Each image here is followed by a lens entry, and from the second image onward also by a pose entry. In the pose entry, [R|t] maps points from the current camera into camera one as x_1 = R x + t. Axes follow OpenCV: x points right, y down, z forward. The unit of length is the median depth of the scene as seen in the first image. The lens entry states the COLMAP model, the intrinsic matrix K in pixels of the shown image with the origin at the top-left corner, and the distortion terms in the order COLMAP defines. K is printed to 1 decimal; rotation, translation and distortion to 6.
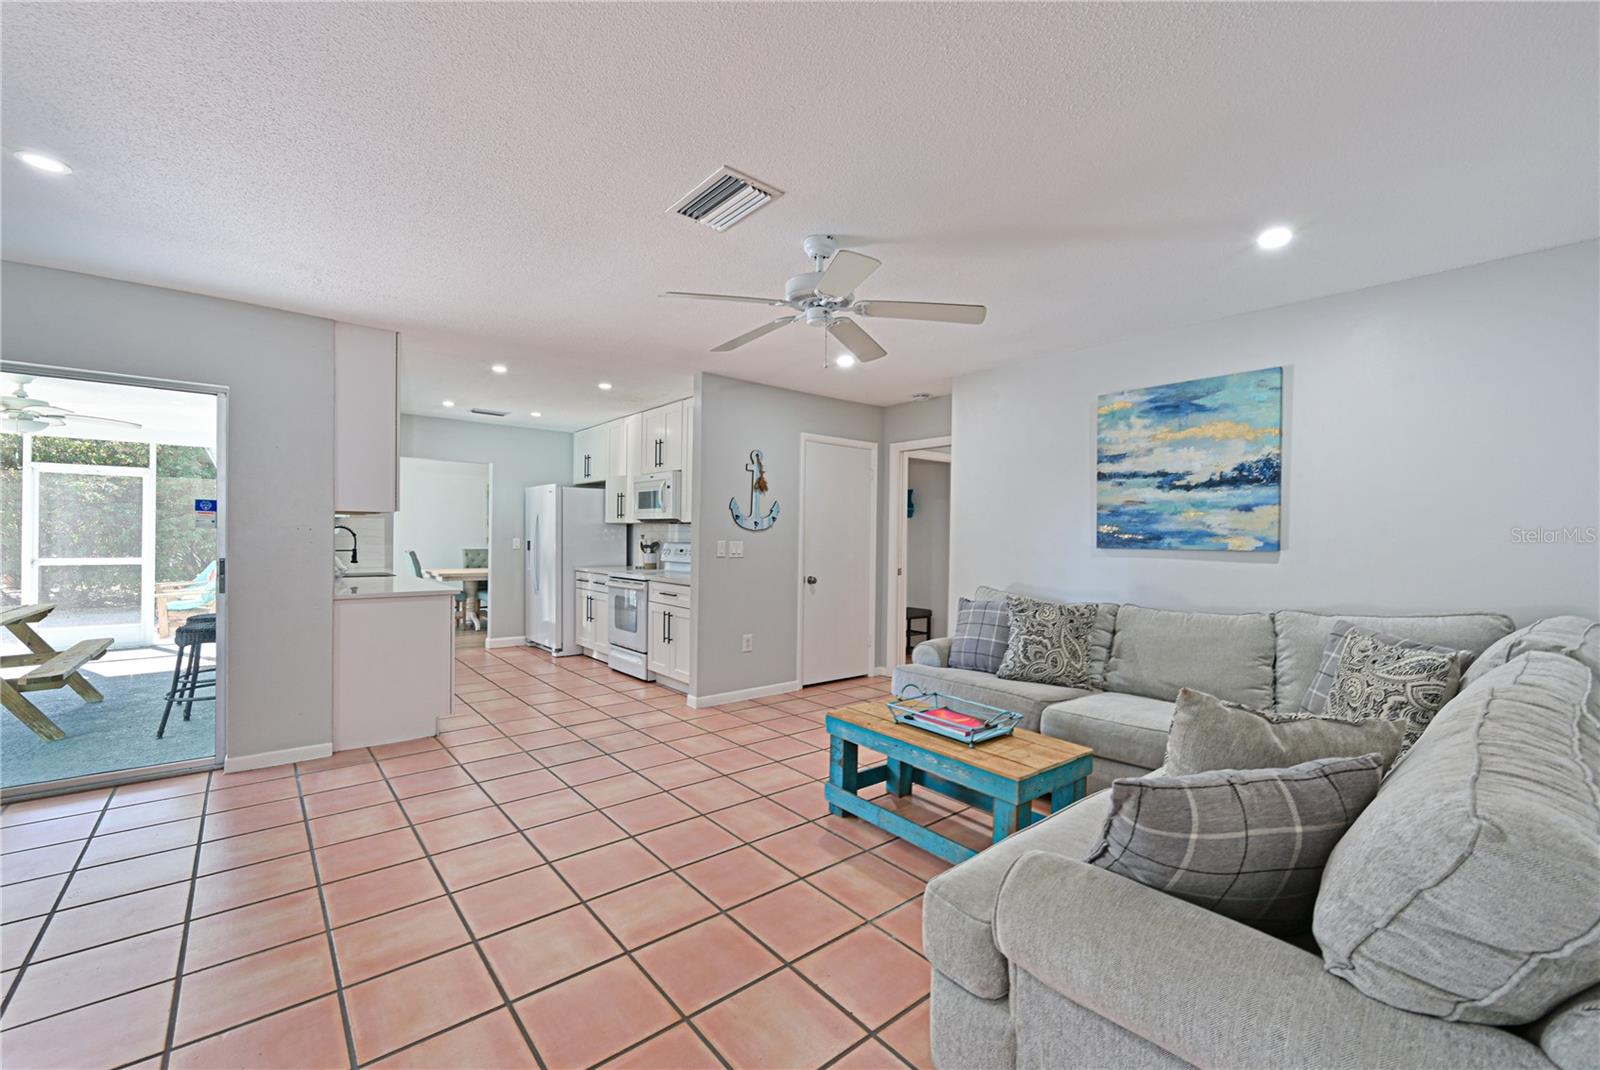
lens RADIAL K [[659.2, 0, 789.5], [0, 659.2, 552.6], [0, 0, 1]] dist [-0.001223, 0.000002]
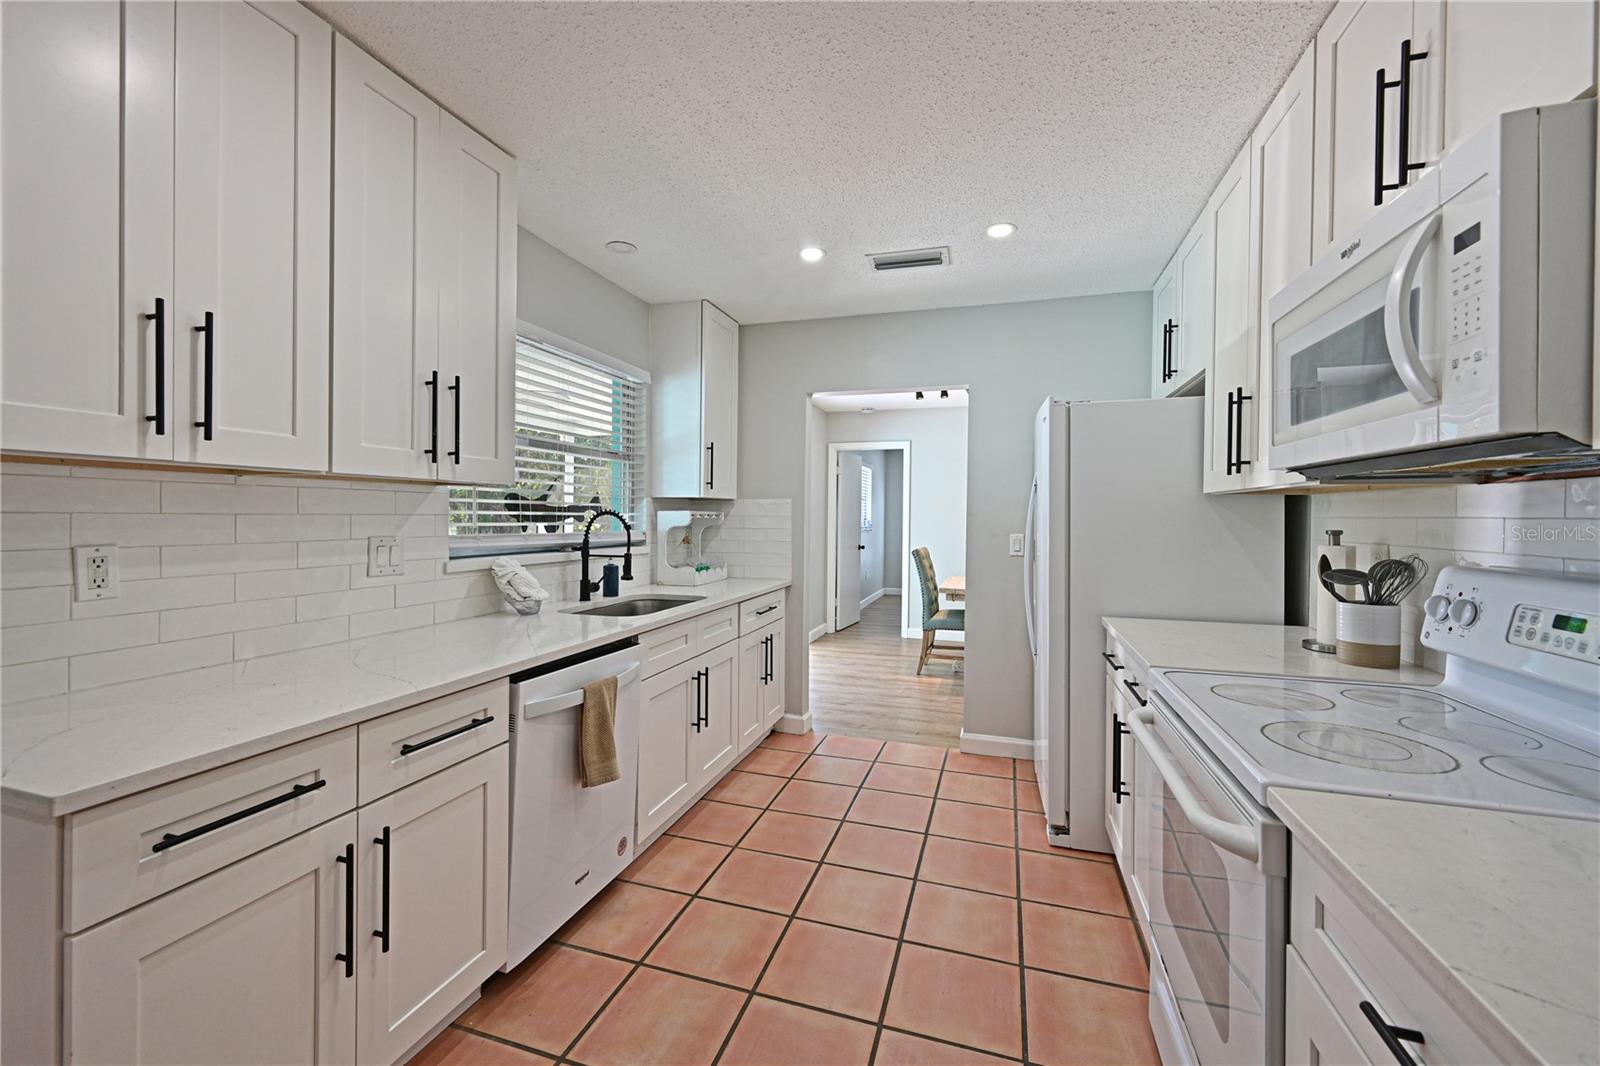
lens RADIAL K [[650.6, 0, 787.2], [0, 650.6, 516.1], [0, 0, 1]] dist [-0.002046, -0.000190]
pose [[0.548251, -0.005170, -0.836298, -0.119668], [-0.025937, 0.999395, -0.023181, -0.020814], [0.835912, 0.034400, 0.547785, 0.653233]]
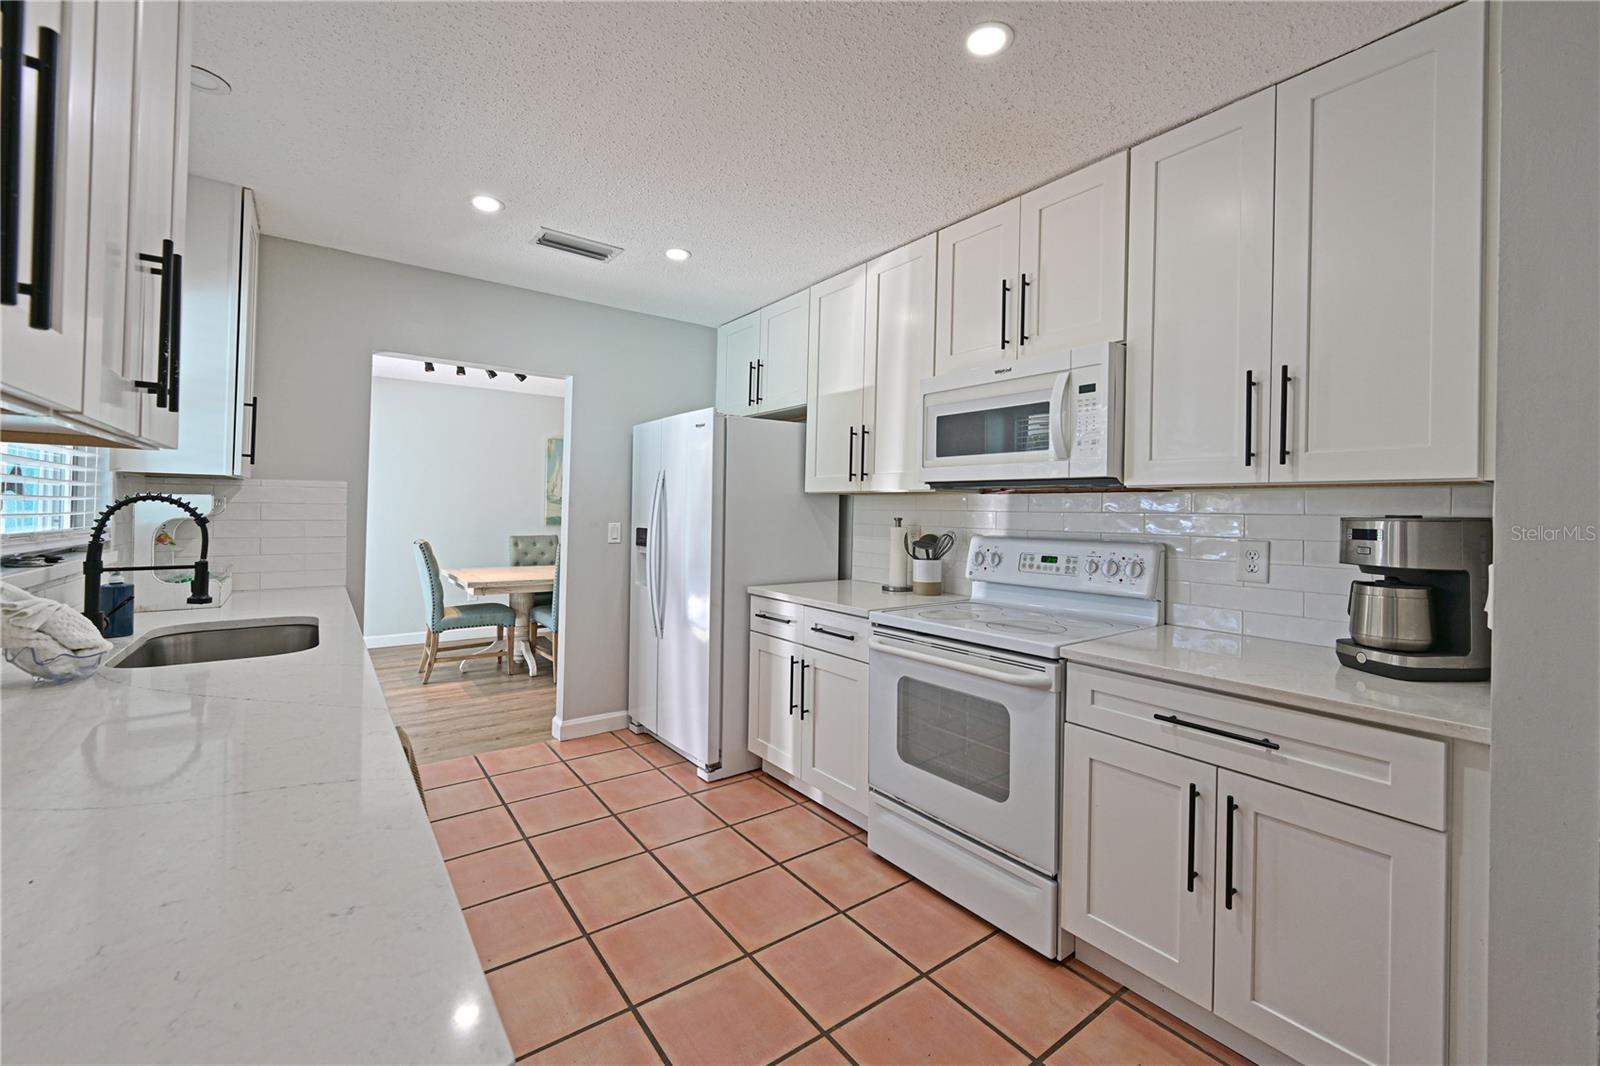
lens RADIAL K [[650.6, 0, 796.2], [0, 650.6, 505.5], [0, 0, 1]] dist [-0.008792, -0.000080]
pose [[0.999221, 0.004496, -0.039207, -0.274450], [-0.005918, 0.999326, -0.036223, -0.018836], [0.039017, 0.036427, 0.998574, 0.539489]]
